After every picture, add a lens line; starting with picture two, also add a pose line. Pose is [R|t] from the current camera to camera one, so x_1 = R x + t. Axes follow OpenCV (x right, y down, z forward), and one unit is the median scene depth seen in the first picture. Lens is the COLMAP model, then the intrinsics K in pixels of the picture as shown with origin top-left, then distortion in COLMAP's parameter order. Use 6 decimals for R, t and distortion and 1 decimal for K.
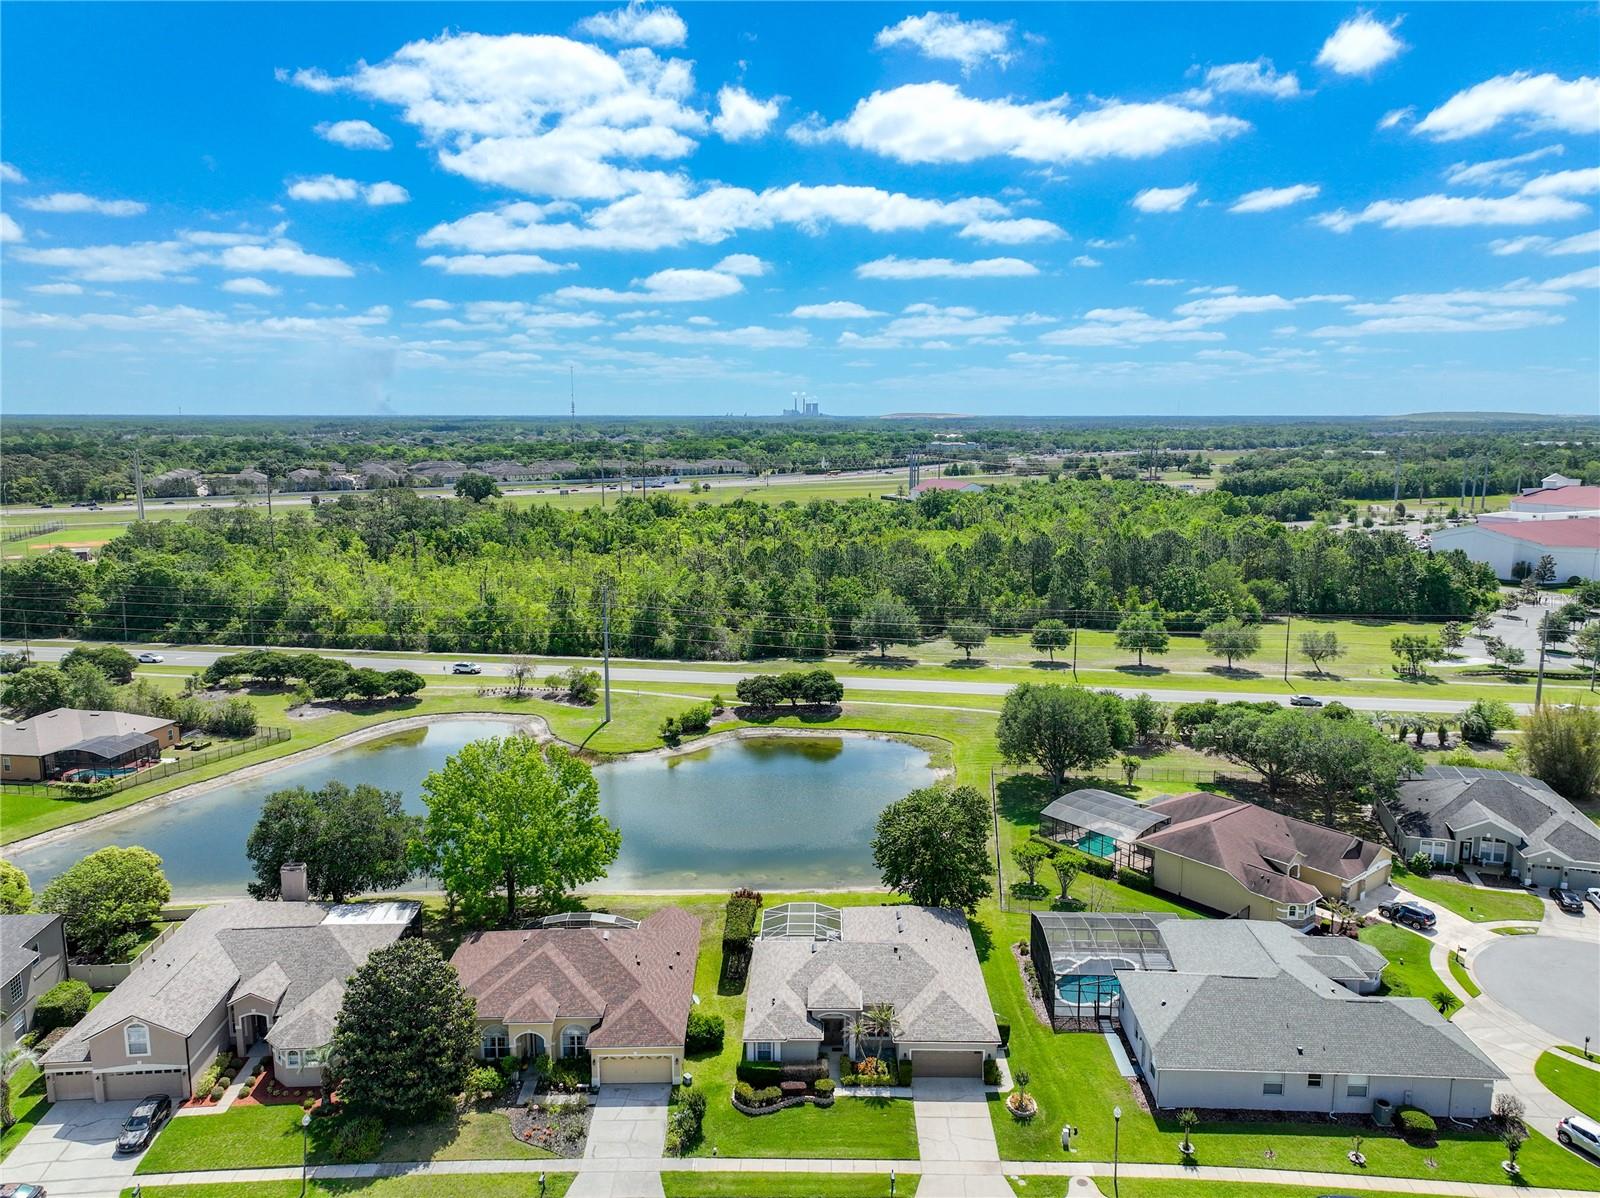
lens RADIAL K [[1134.6, 0, 808.3], [0, 1134.6, 596.2], [0, 0, 1]] dist [0.005370, 0.008272]
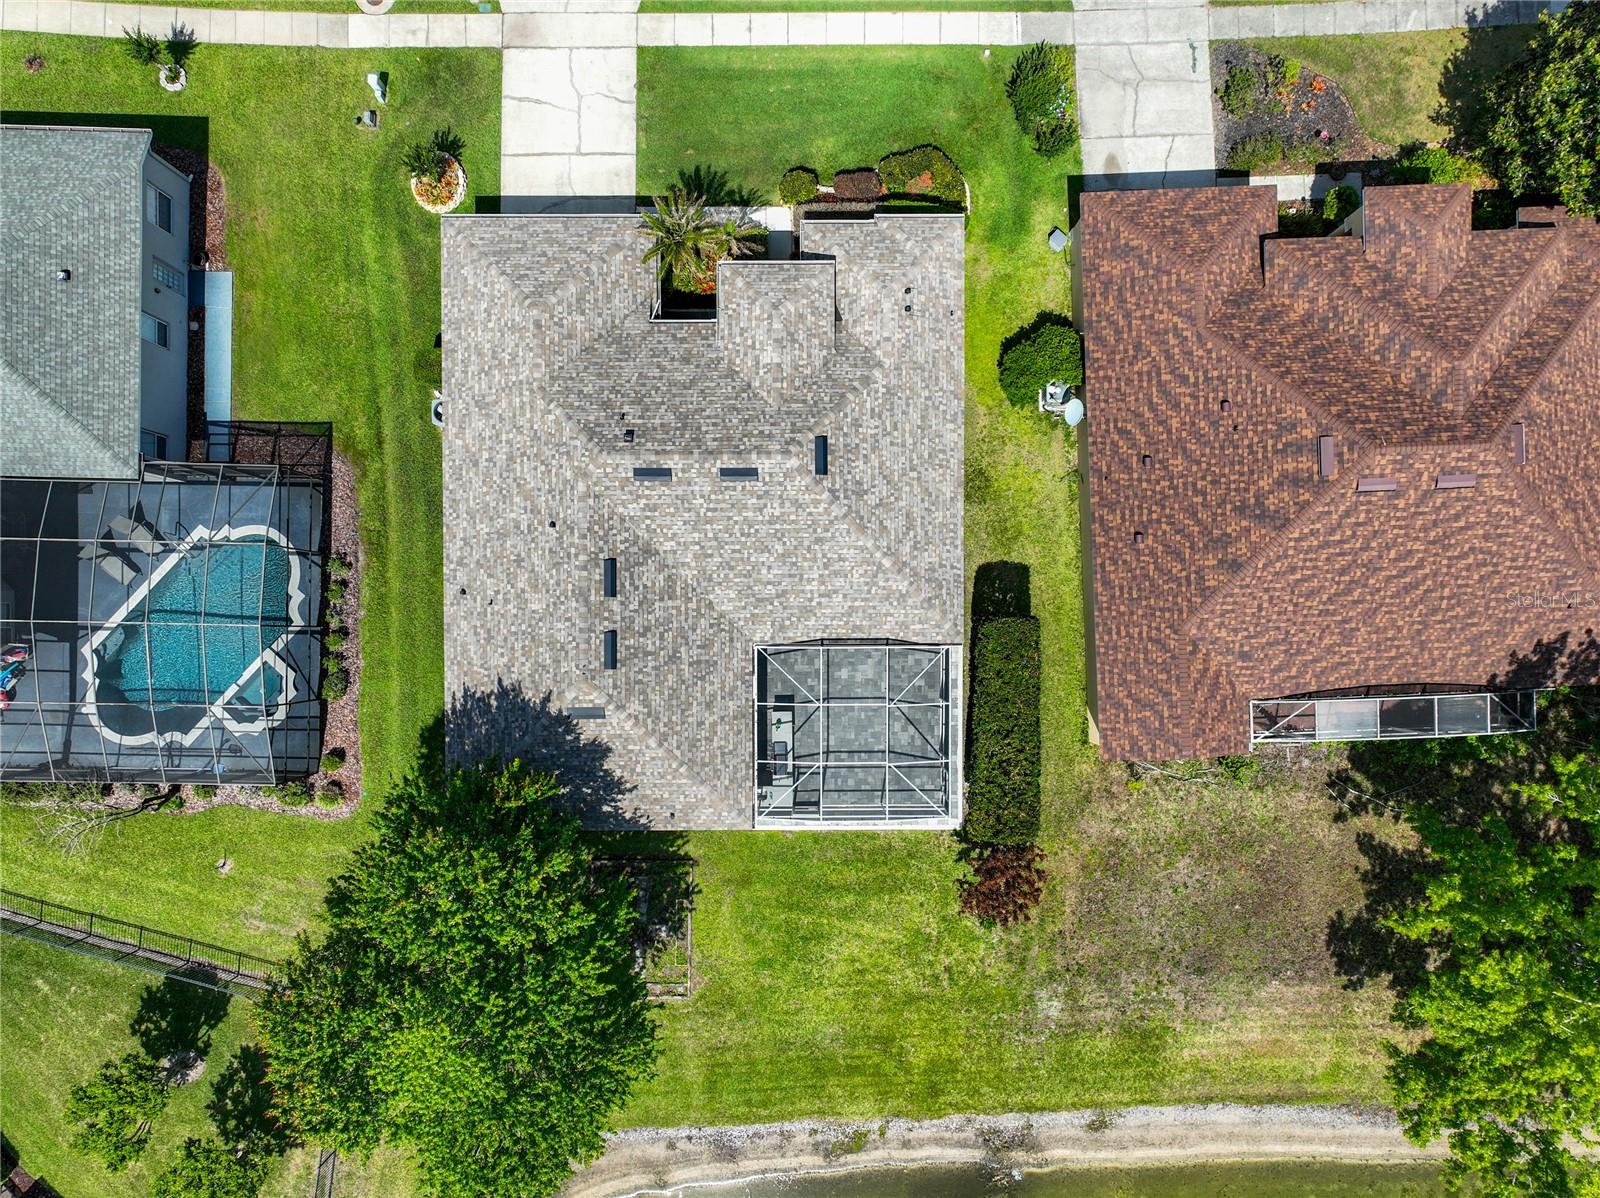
lens RADIAL K [[1134.6, 0, 808.3], [0, 1134.6, 596.2], [0, 0, 1]] dist [0.005370, 0.008272]
pose [[-0.999932, 0.011094, 0.003504, 0.009751], [0.001536, -0.172619, 0.984988, -0.130352], [0.011532, 0.984926, 0.172590, 1.119837]]
